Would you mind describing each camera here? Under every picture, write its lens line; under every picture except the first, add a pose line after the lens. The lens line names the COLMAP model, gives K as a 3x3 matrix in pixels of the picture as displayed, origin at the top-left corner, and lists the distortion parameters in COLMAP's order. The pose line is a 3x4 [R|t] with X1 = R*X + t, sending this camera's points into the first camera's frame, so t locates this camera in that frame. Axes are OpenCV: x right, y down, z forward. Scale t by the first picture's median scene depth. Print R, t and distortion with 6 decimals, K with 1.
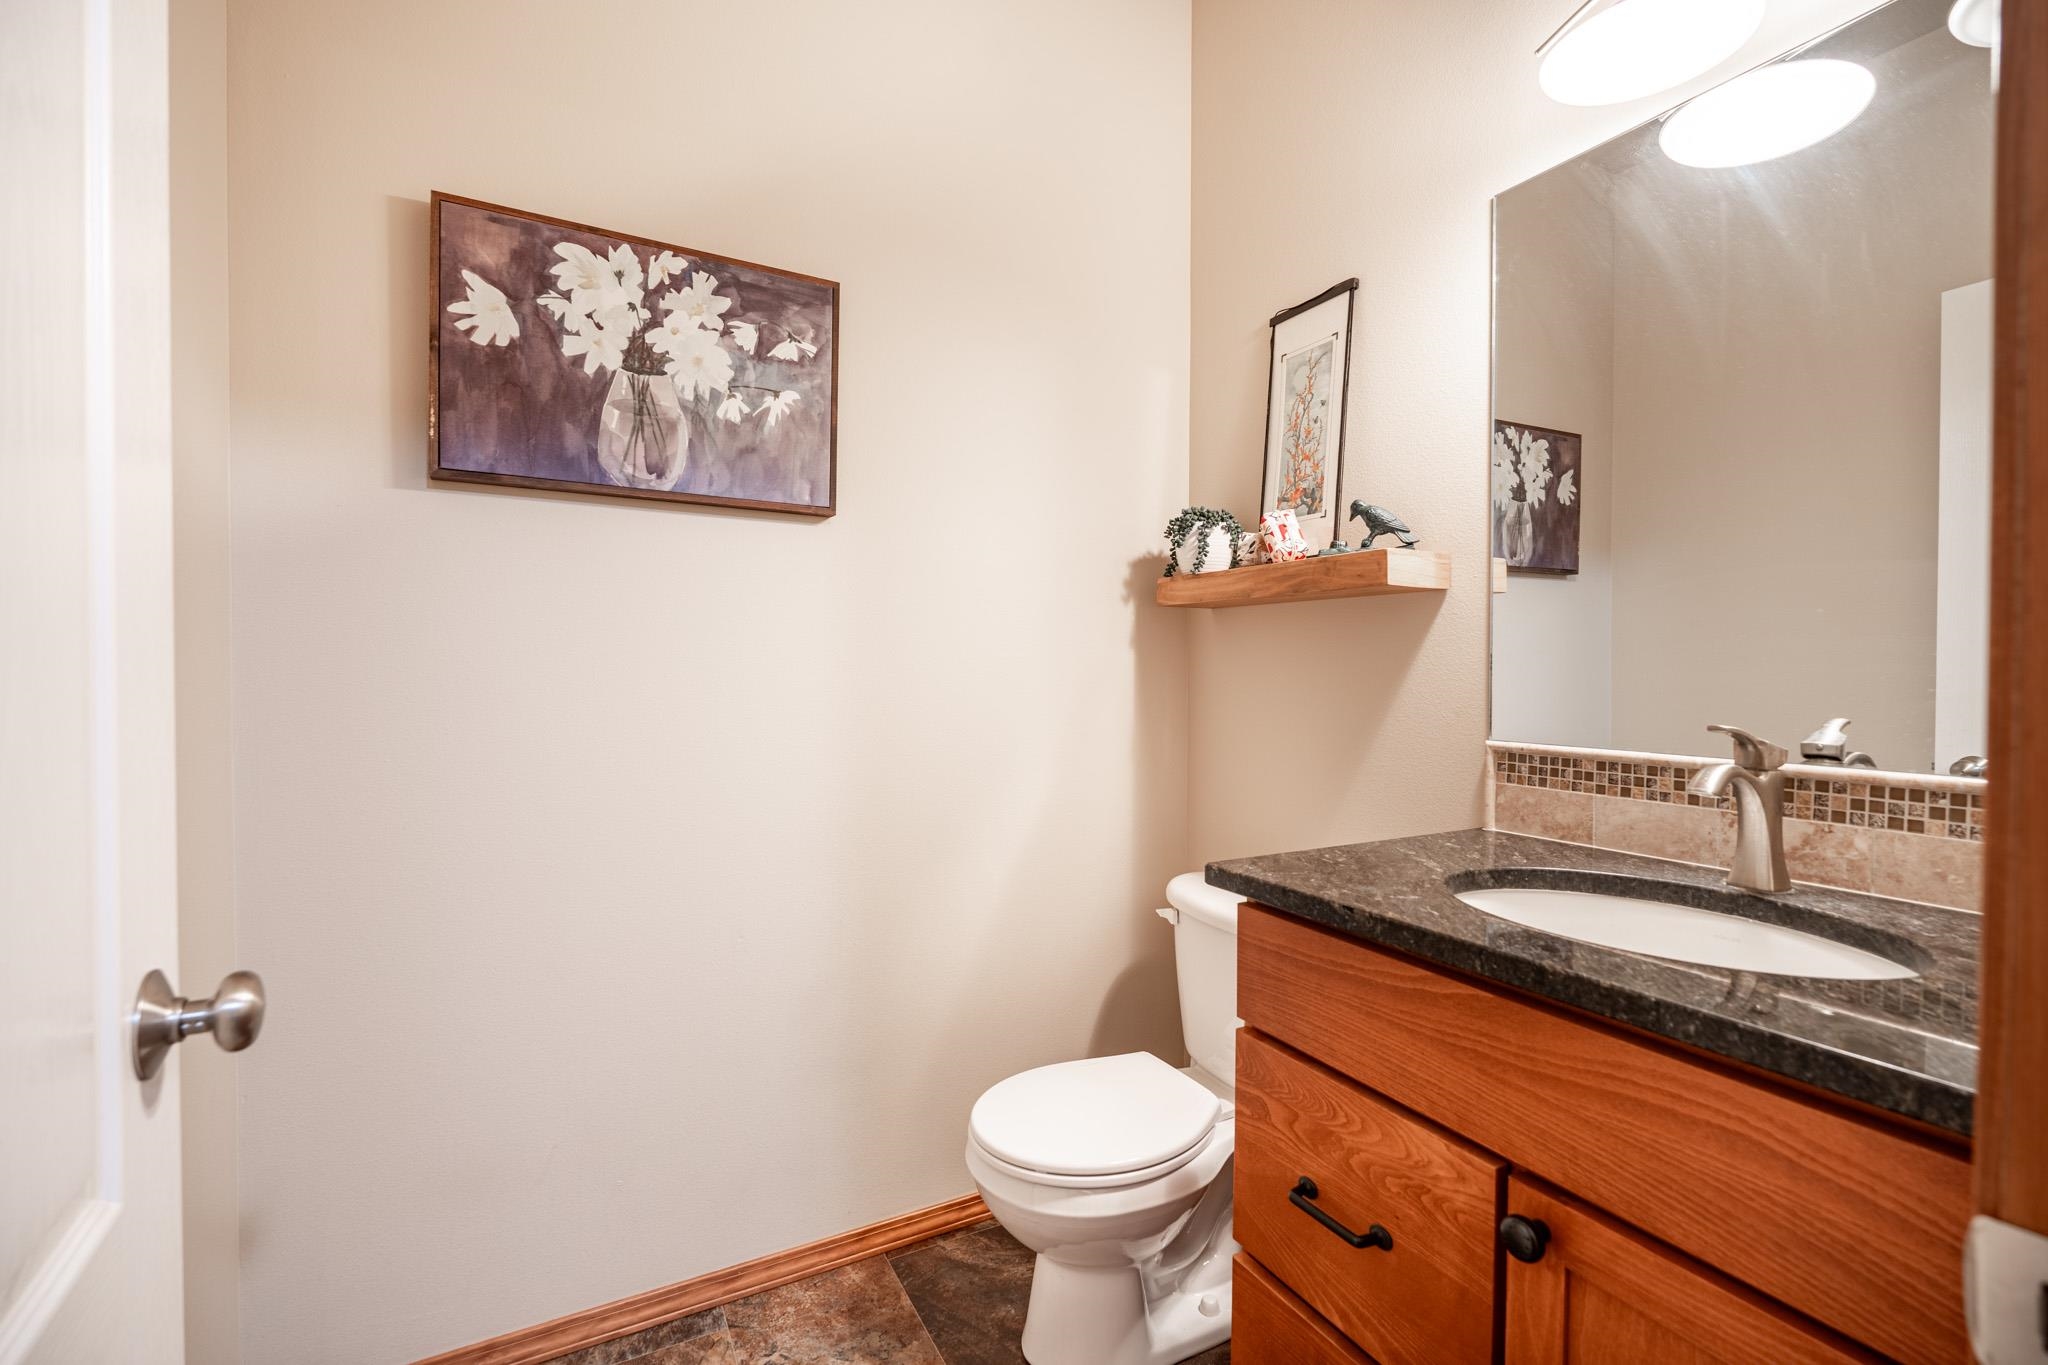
lens RADIAL K [[895.4, 0, 1024.3], [0, 895.4, 674.6], [0, 0, 1]] dist [-0.005930, 0.000686]
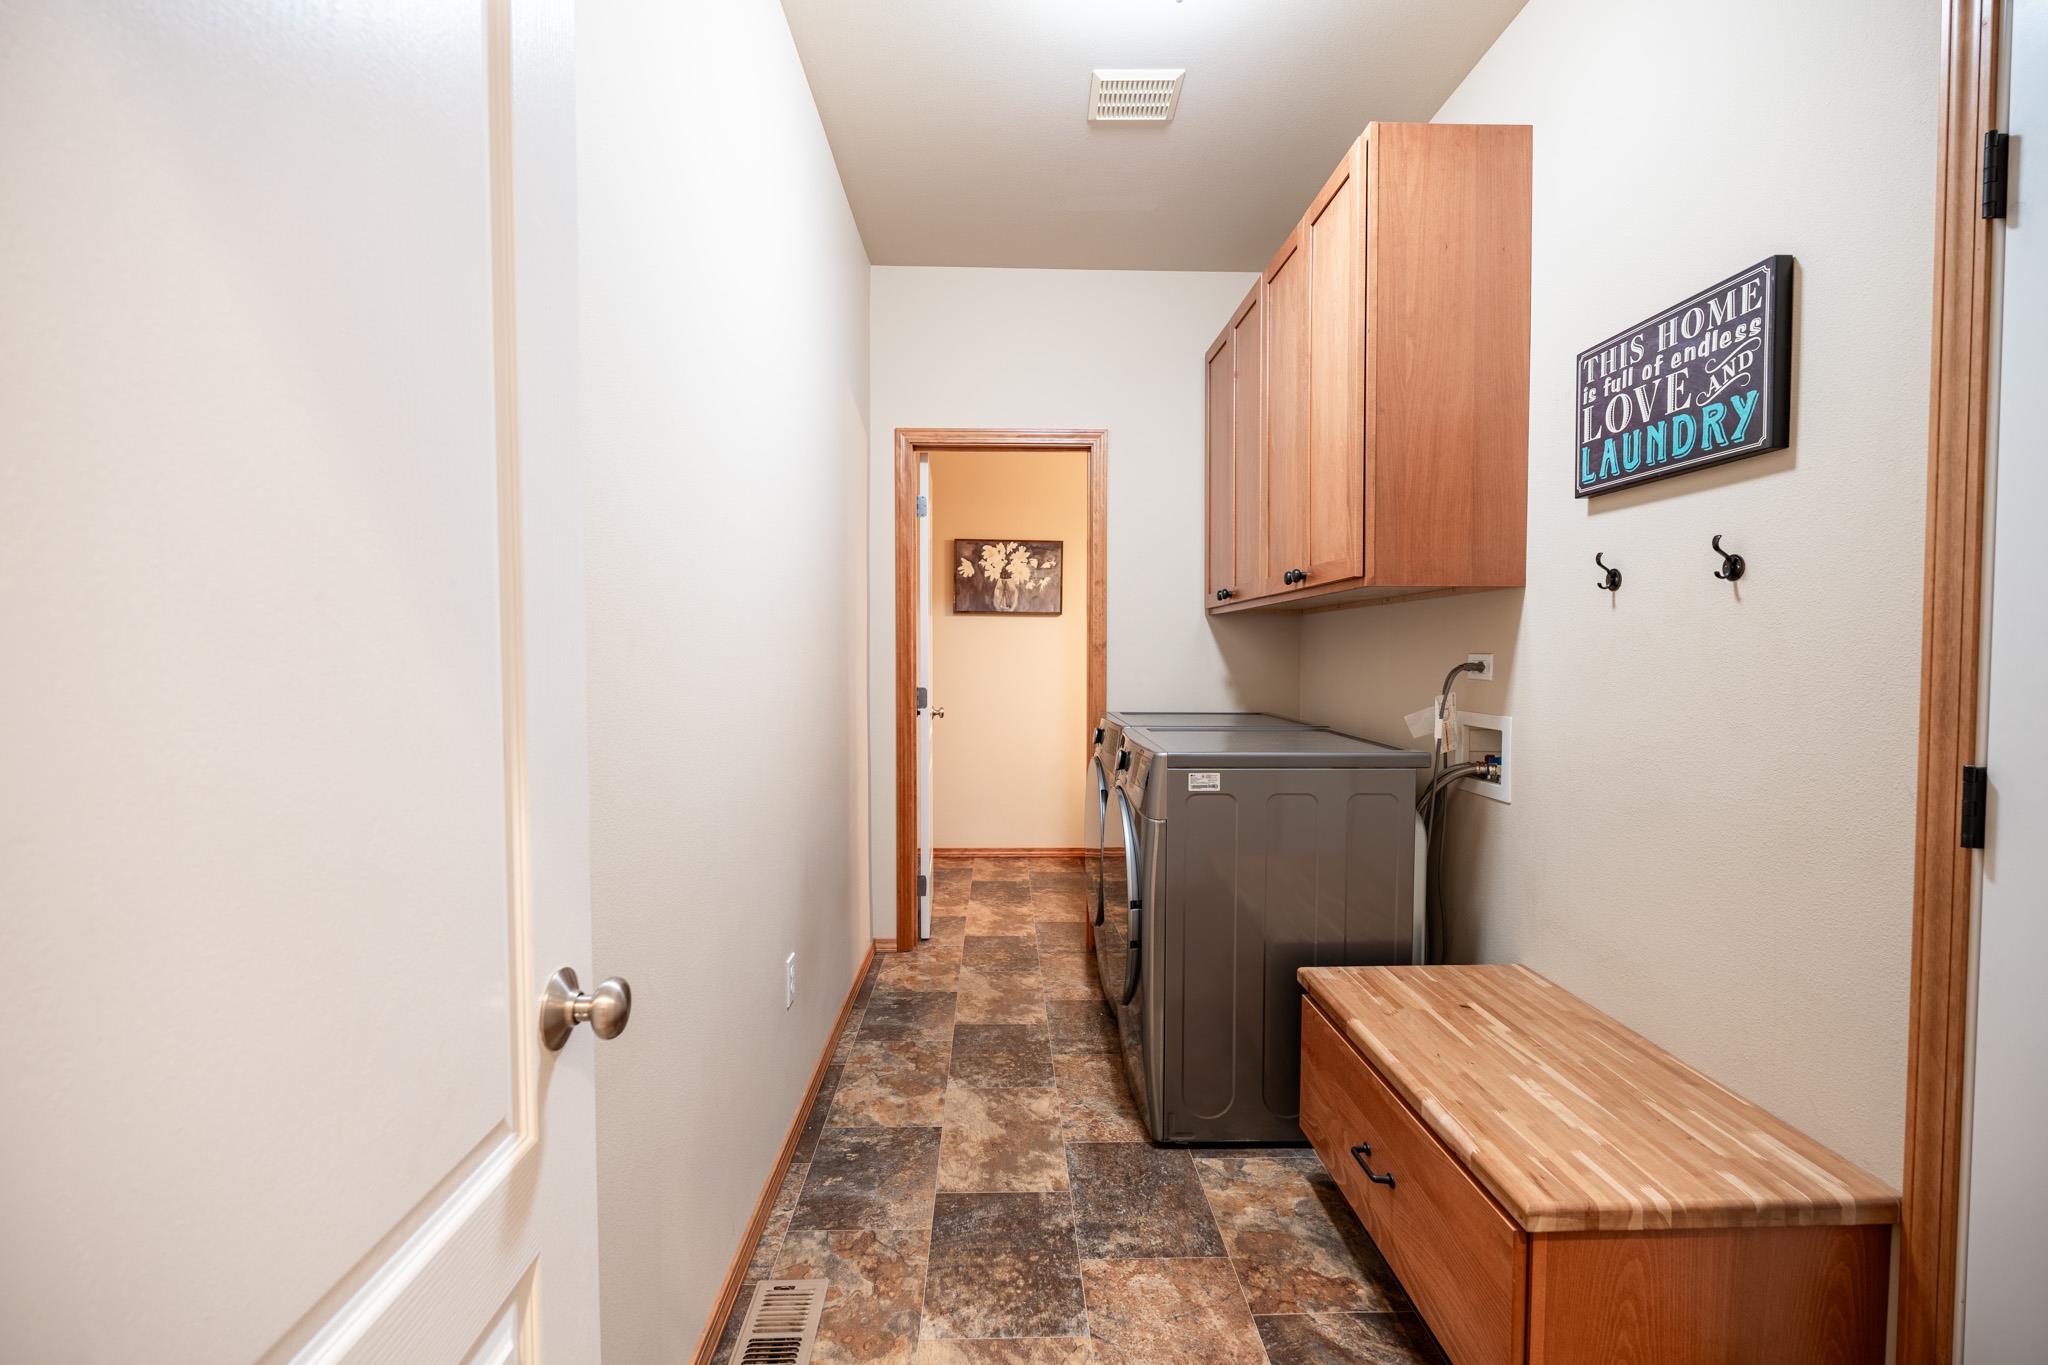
lens RADIAL K [[895.4, 0, 1019.1], [0, 895.4, 679.3], [0, 0, 1]] dist [-0.005930, 0.000686]
pose [[0.899477, 0.012289, -0.436796, 1.149220], [-0.004602, 0.999815, 0.018652, -0.009598], [0.436944, -0.014766, 0.899367, -2.117741]]
